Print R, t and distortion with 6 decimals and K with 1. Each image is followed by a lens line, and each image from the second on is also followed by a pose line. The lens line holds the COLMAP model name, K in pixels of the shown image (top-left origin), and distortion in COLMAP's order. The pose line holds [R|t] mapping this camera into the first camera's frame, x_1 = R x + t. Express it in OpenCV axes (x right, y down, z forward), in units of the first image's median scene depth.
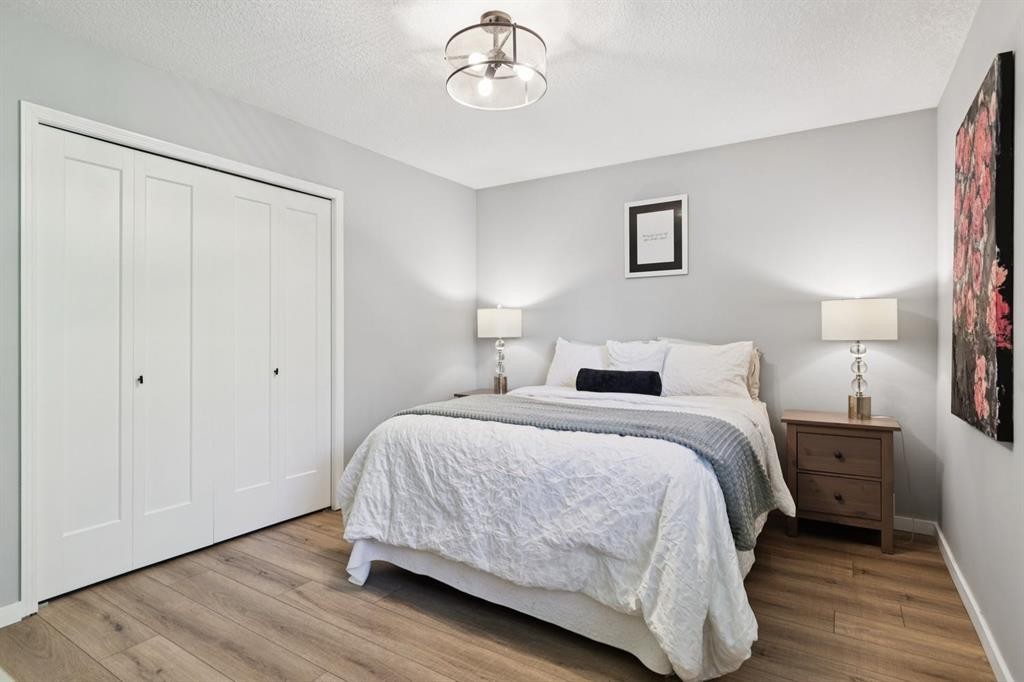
lens RADIAL K [[531.9, 0, 509.7], [0, 531.9, 325.0], [0, 0, 1]] dist [0.002283, -0.000674]
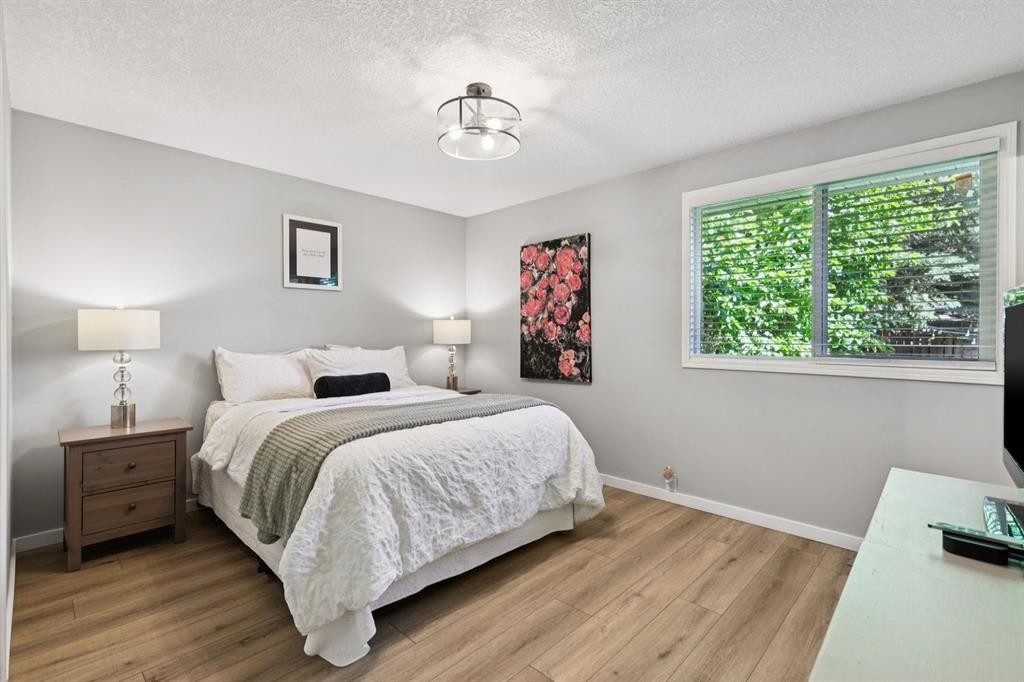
lens RADIAL K [[495.0, 0, 513.5], [0, 495.0, 342.9], [0, 0, 1]] dist [0.001270, -0.000551]
pose [[0.161607, -0.013244, 0.986766, -1.004793], [-0.002942, 0.999899, 0.013902, -0.000359], [-0.986851, -0.005150, 0.161552, 0.668051]]
